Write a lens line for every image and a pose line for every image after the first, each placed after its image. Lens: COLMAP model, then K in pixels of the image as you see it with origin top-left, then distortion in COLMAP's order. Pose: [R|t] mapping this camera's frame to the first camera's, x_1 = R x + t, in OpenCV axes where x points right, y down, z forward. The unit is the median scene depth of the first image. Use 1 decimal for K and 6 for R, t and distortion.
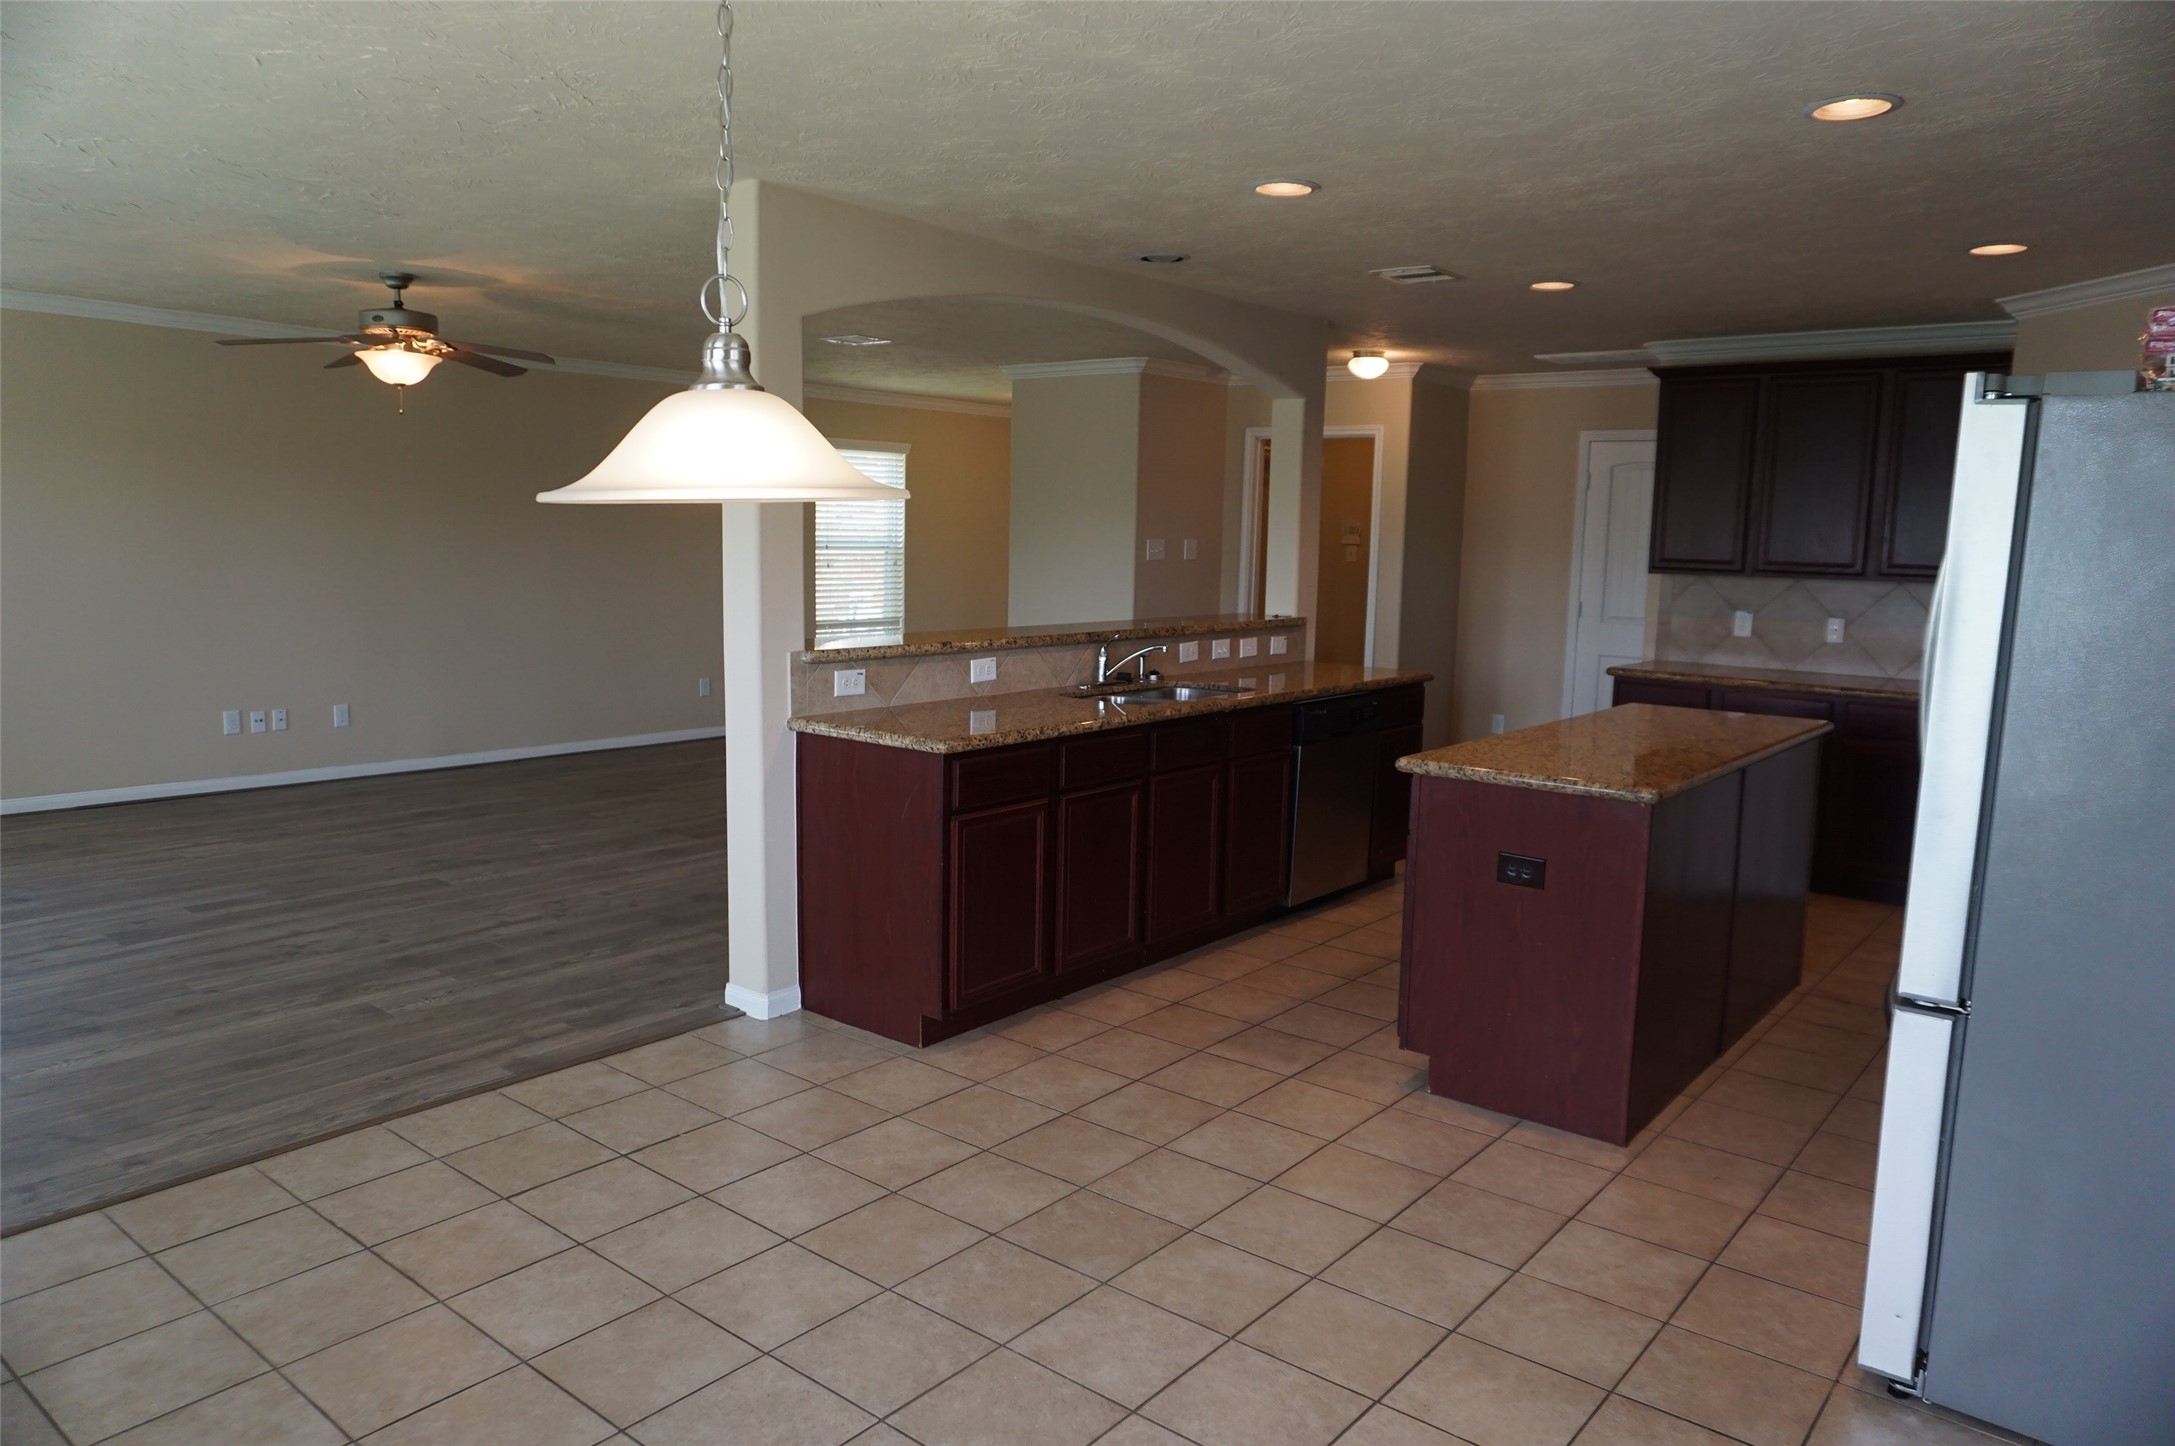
lens RADIAL K [[1460.9, 0, 1078.7], [0, 1460.9, 710.5], [0, 0, 1]] dist [-0.050854, 0.037522]
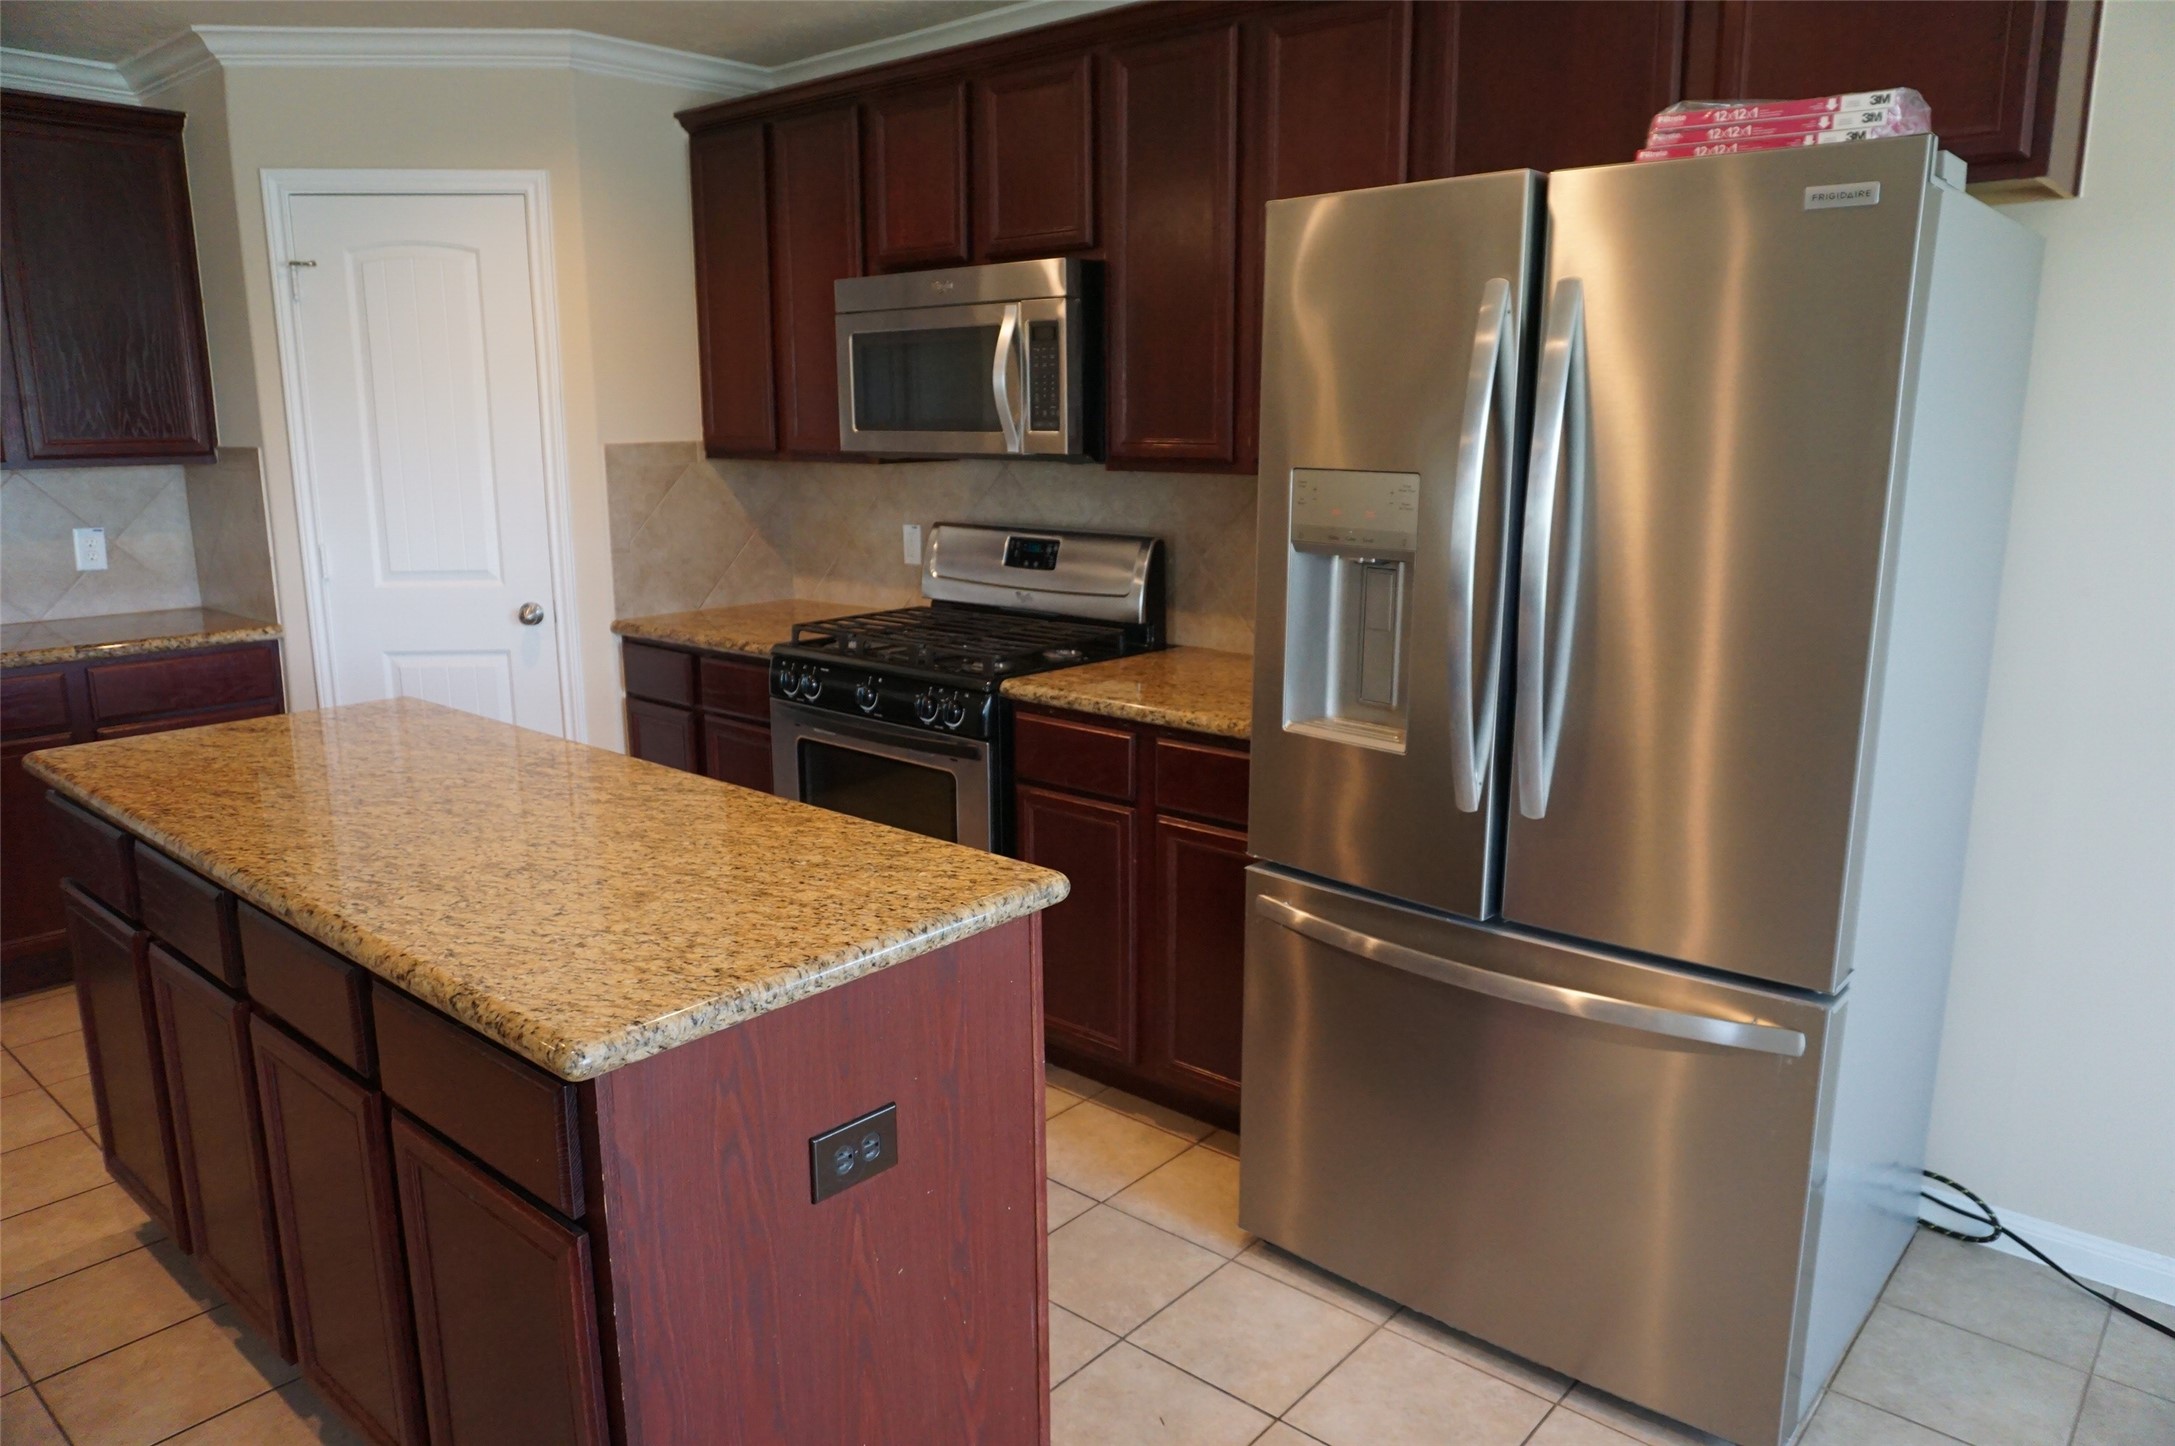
lens RADIAL K [[1460.9, 0, 1085.7], [0, 1460.9, 716.3], [0, 0, 1]] dist [-0.050854, 0.037522]
pose [[0.033174, -0.227841, 0.973133, -0.069157], [0.134616, 0.965815, 0.221538, -0.078162], [-0.990342, 0.123650, 0.062711, 0.655515]]
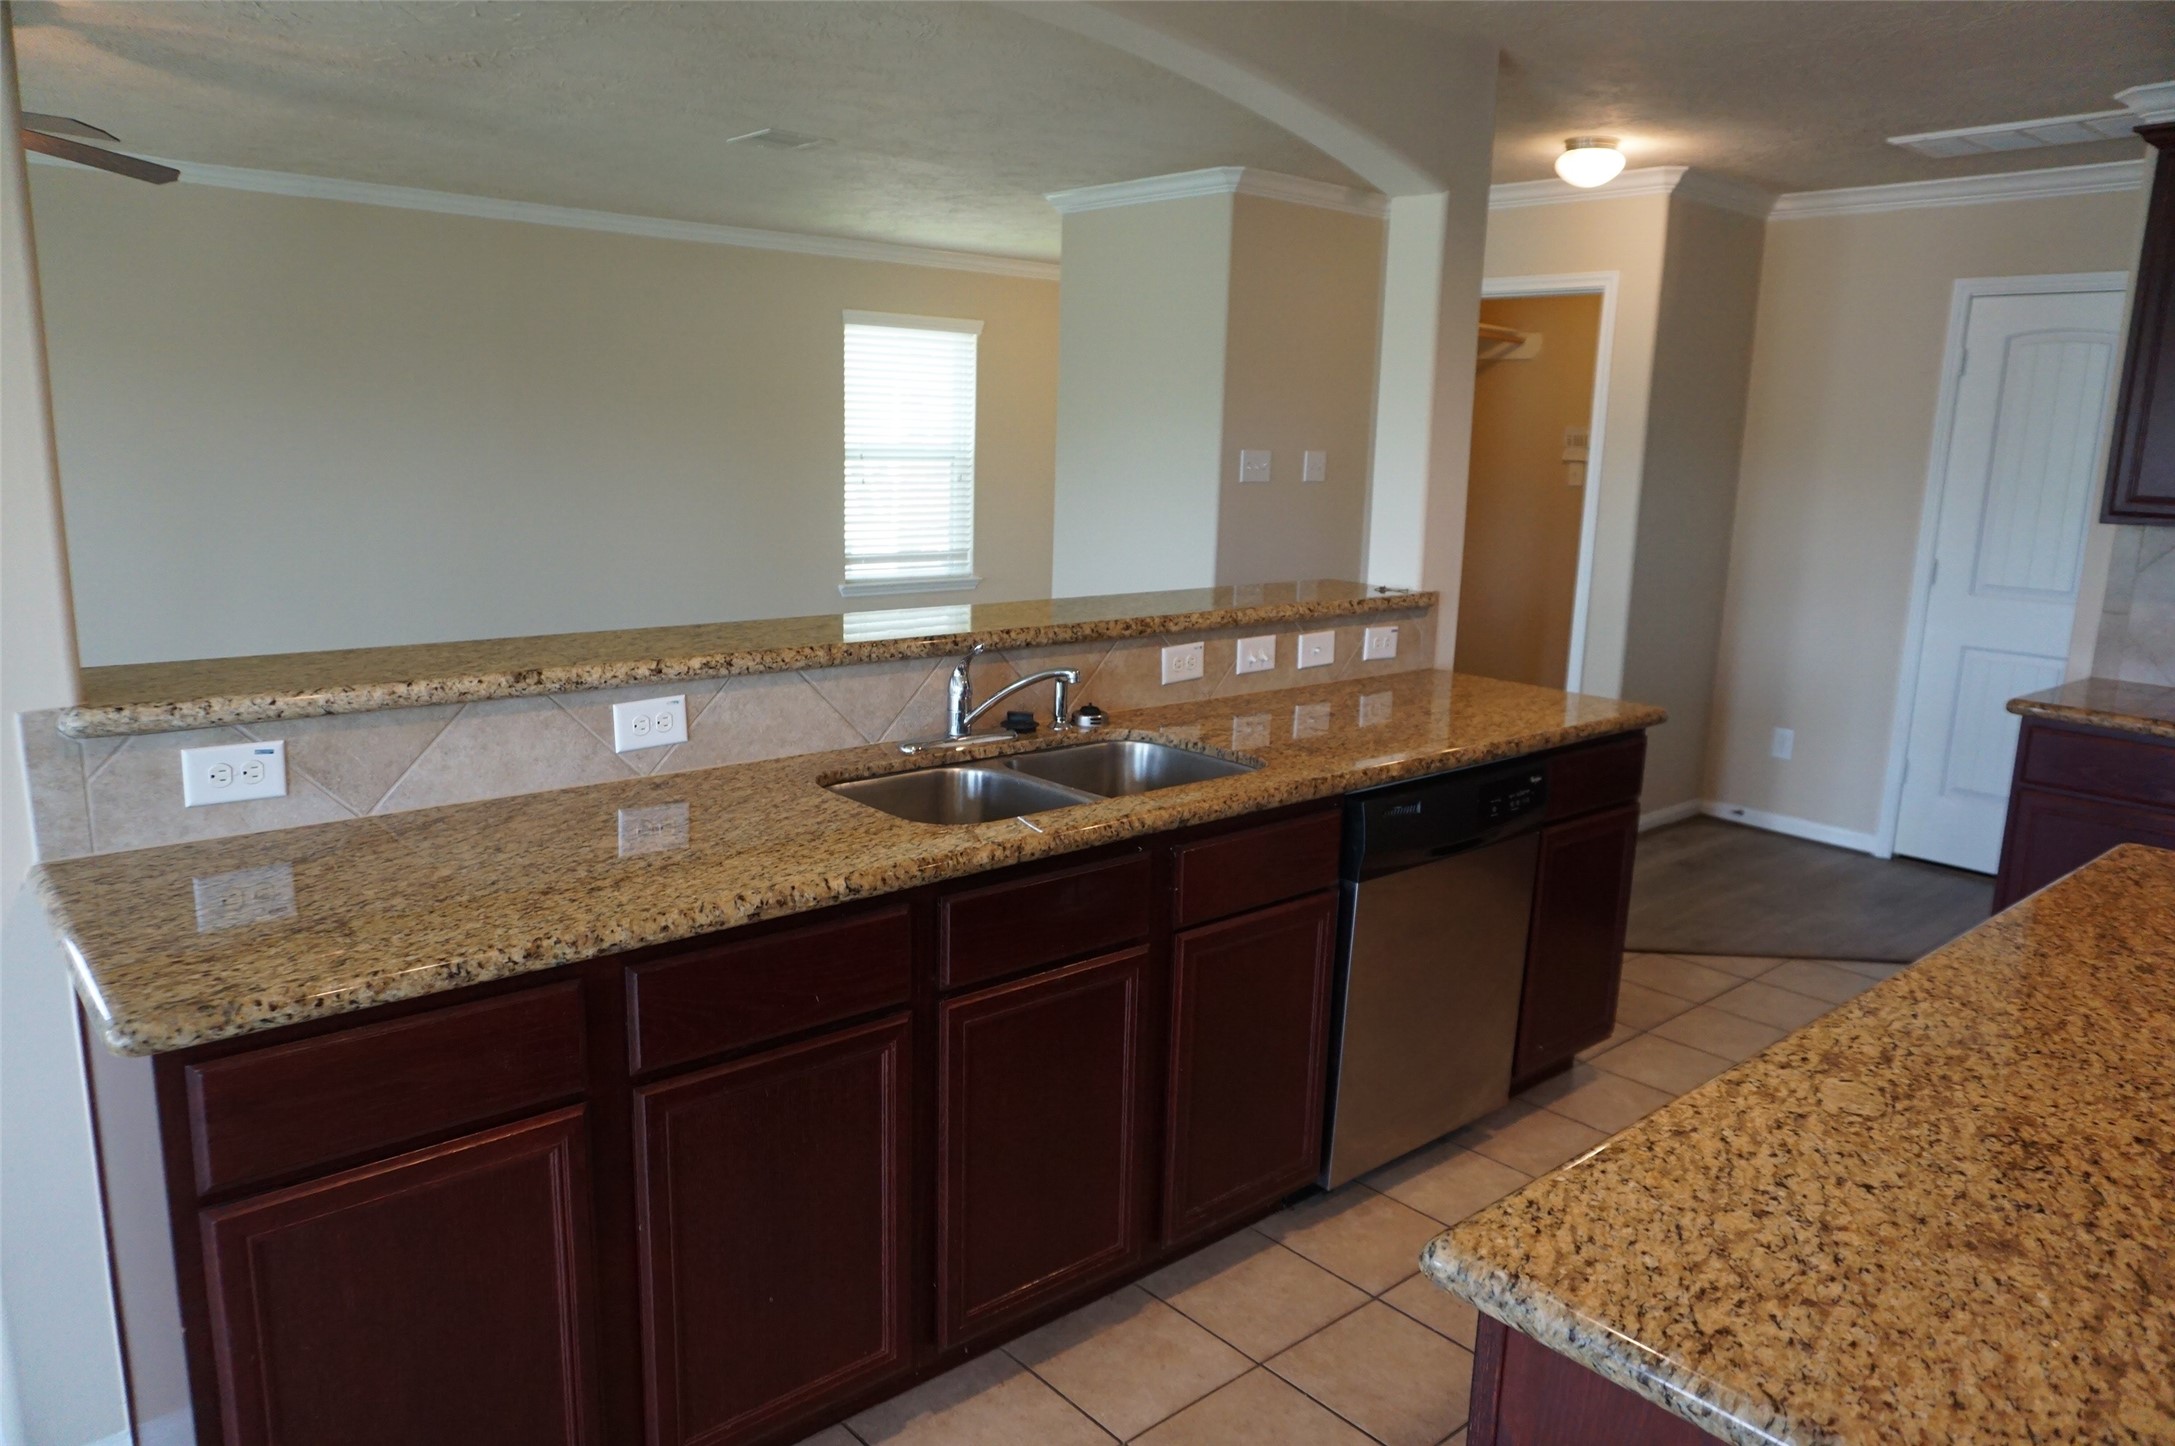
lens RADIAL K [[1460.9, 0, 1086.0], [0, 1460.9, 713.3], [0, 0, 1]] dist [-0.050854, 0.037522]
pose [[0.986149, 0.037779, -0.161502, 0.150361], [-0.027740, 0.997566, 0.063970, -0.064896], [0.163526, -0.058604, 0.984797, 0.555569]]
